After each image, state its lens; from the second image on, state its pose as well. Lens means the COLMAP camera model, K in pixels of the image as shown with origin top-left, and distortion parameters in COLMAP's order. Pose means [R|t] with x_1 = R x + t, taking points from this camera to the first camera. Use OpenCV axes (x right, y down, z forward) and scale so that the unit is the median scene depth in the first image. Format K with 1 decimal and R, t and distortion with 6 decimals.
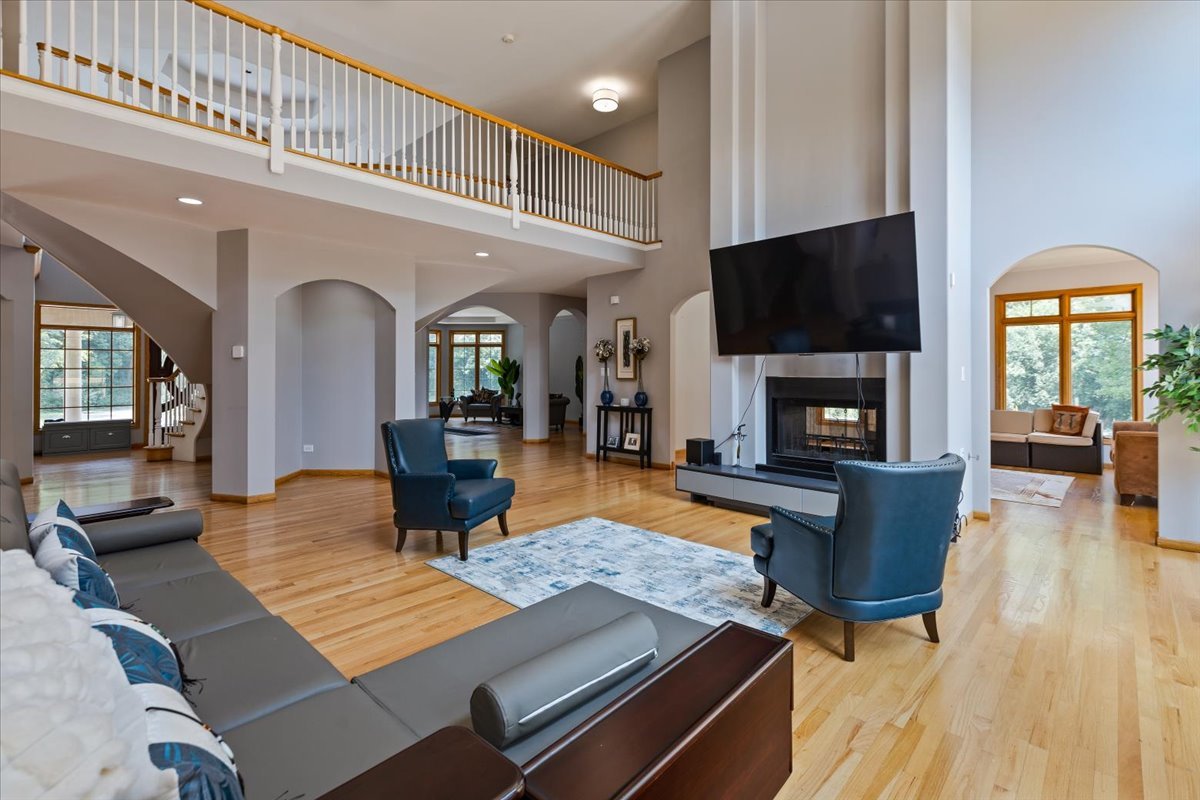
lens RADIAL K [[546.5, 0, 622.8], [0, 546.5, 367.8], [0, 0, 1]] dist [0.002790, -0.000684]
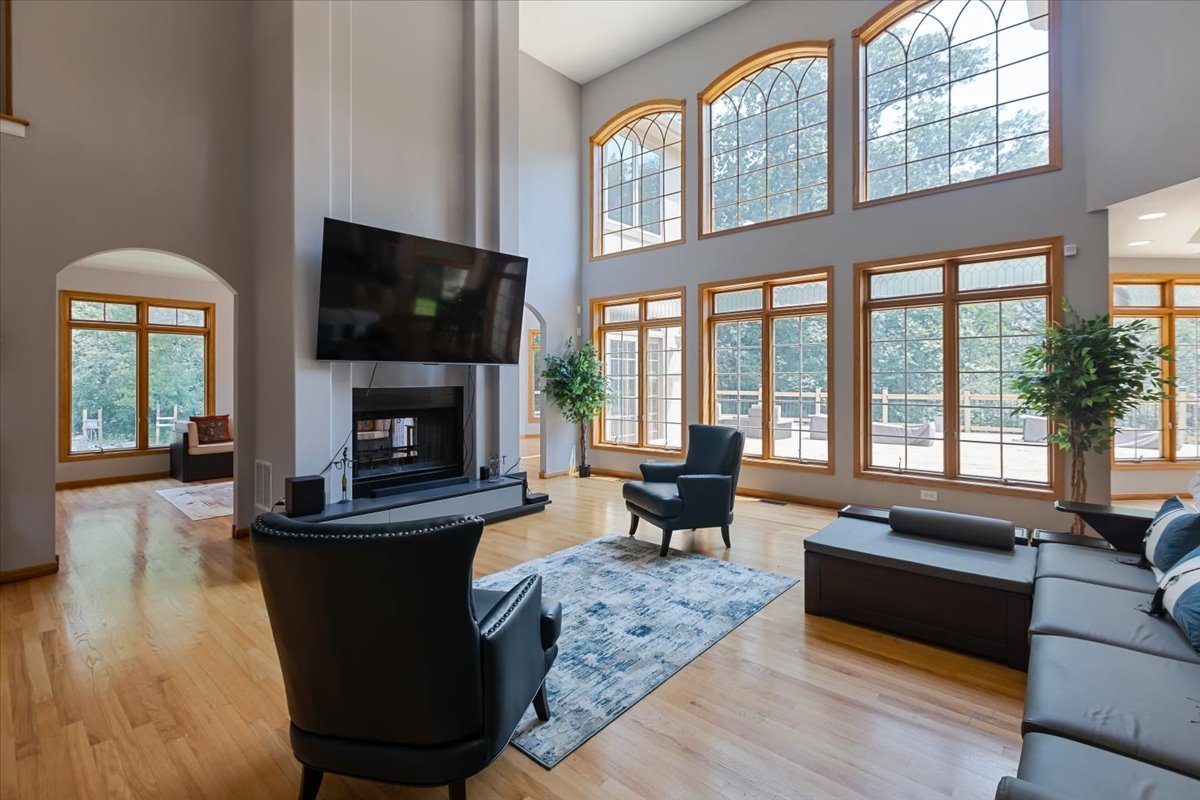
lens RADIAL K [[546.5, 0, 593.5], [0, 546.5, 376.4], [0, 0, 1]] dist [0.002790, -0.000684]
pose [[-0.020263, 0.001188, 0.999794, -0.907589], [0.001364, 0.999998, -0.001161, 0.001620], [-0.999794, 0.001341, -0.020265, 1.022476]]
